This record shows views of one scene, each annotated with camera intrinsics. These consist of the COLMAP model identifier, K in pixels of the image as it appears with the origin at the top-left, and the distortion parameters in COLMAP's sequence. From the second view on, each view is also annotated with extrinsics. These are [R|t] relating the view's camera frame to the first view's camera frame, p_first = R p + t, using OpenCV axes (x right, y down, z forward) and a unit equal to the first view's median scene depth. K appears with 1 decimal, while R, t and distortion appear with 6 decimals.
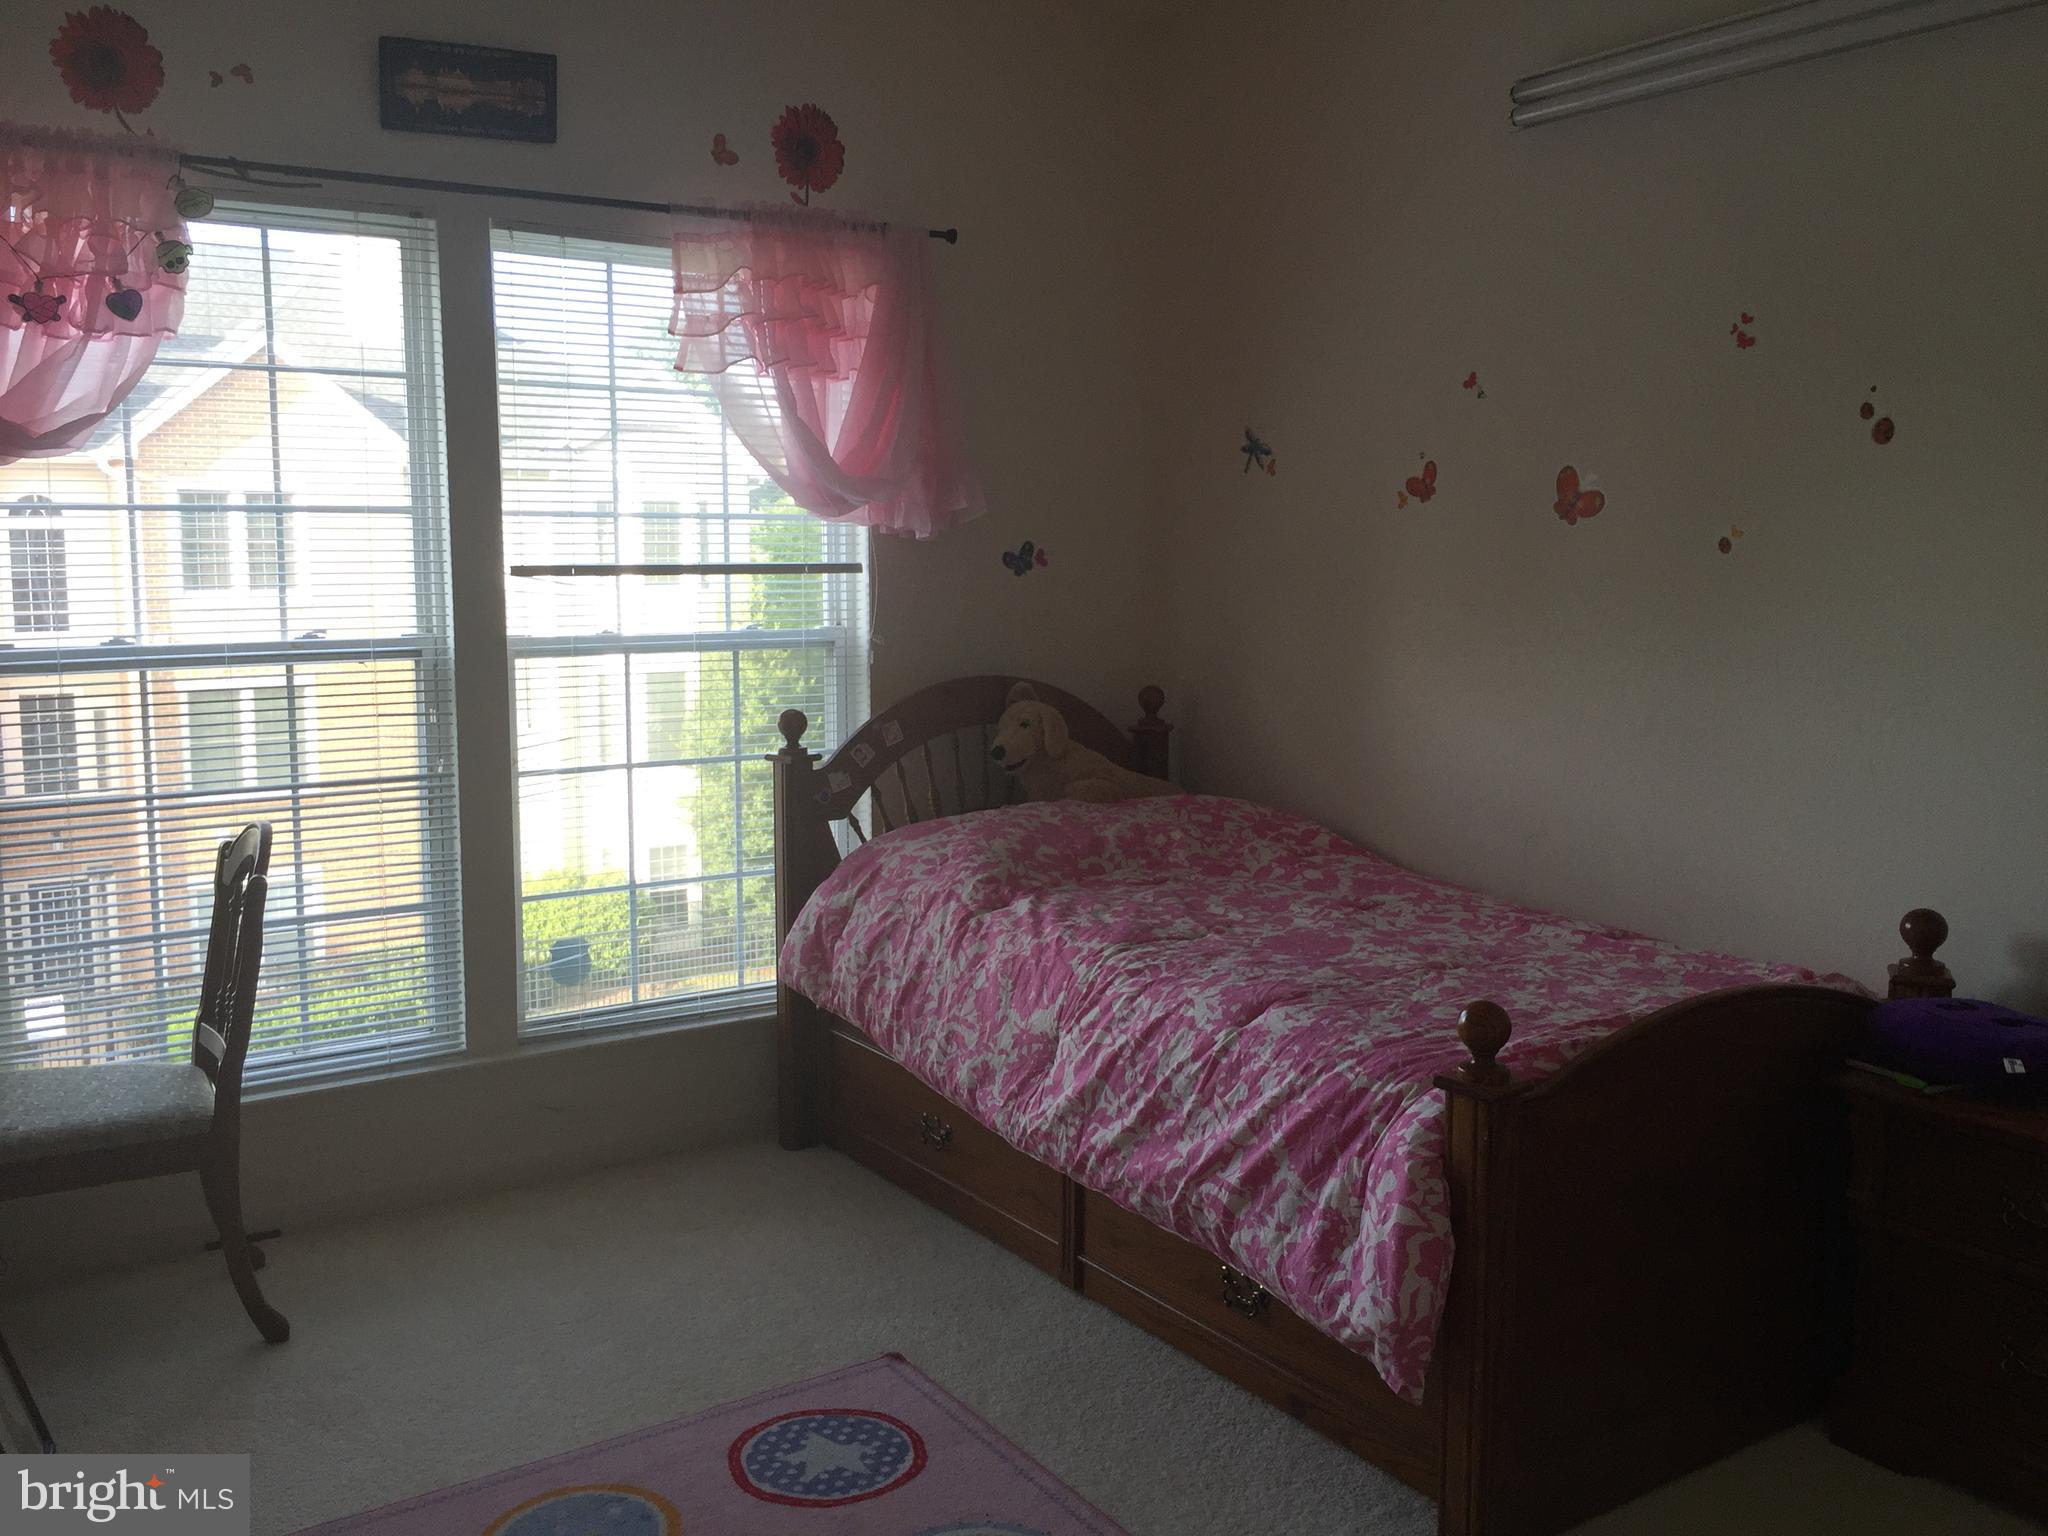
lens RADIAL K [[1779.3, 0, 1024.0], [0, 1779.3, 768.0], [0, 0, 1]] dist [0.009867, 0.009451]
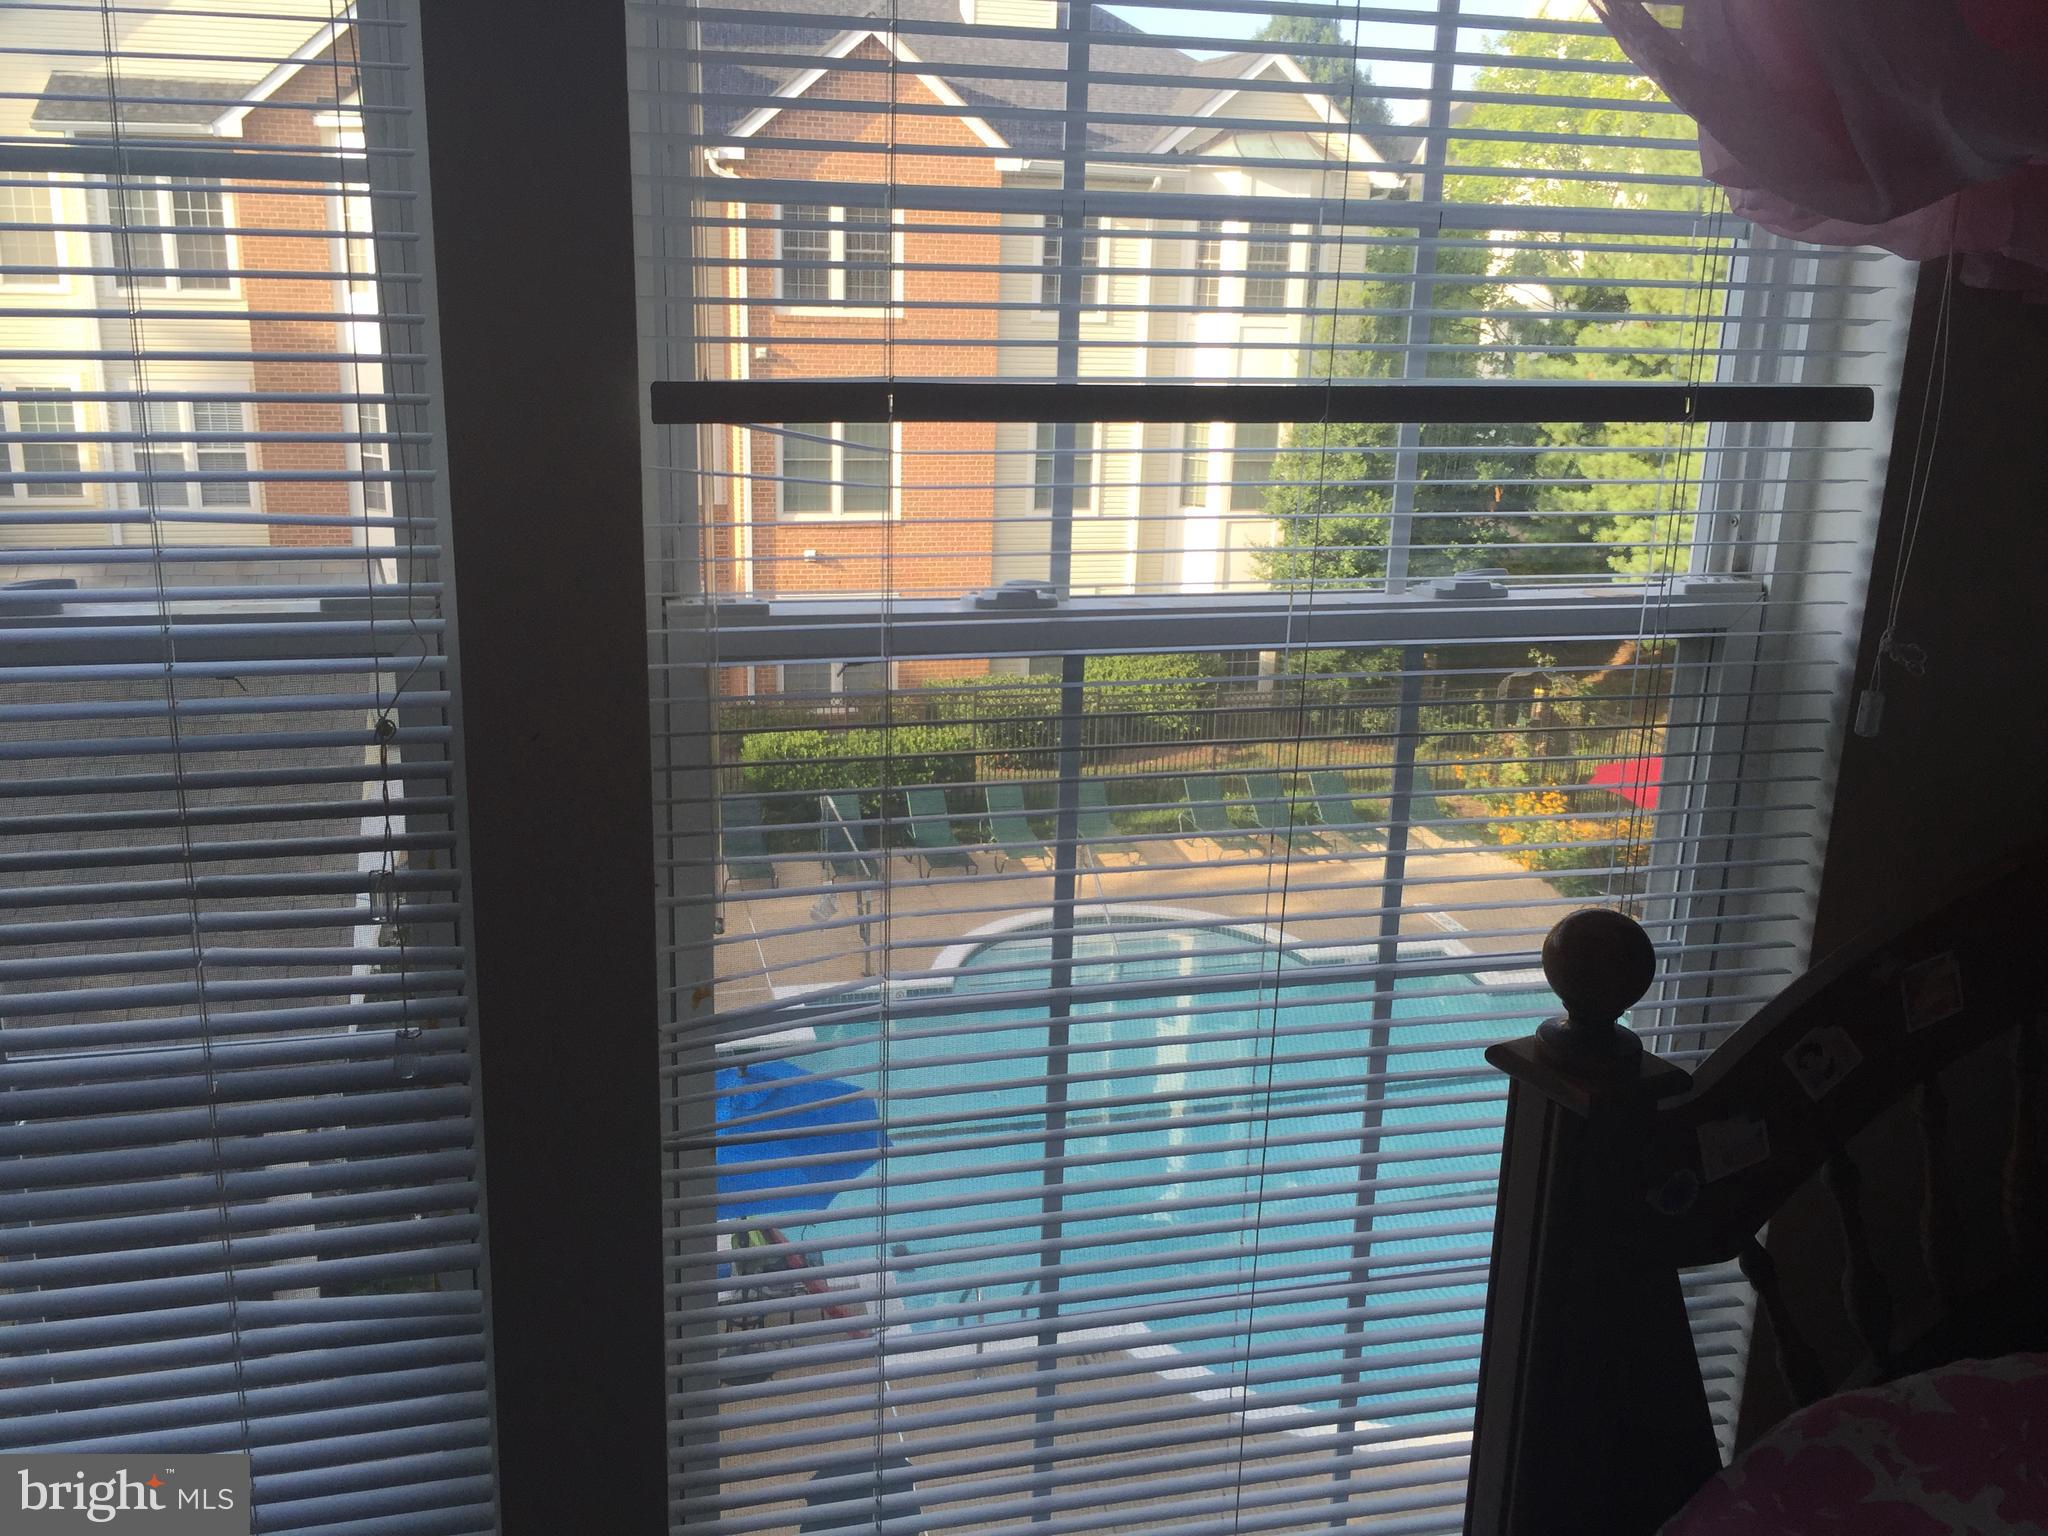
lens RADIAL K [[1779.3, 0, 1024.0], [0, 1779.3, 768.0], [0, 0, 1]] dist [0.009867, 0.009451]
pose [[0.945706, 0.111759, -0.305206, -0.126406], [-0.064757, 0.984987, 0.160022, -0.090885], [0.318508, -0.131569, 0.938745, 0.663685]]
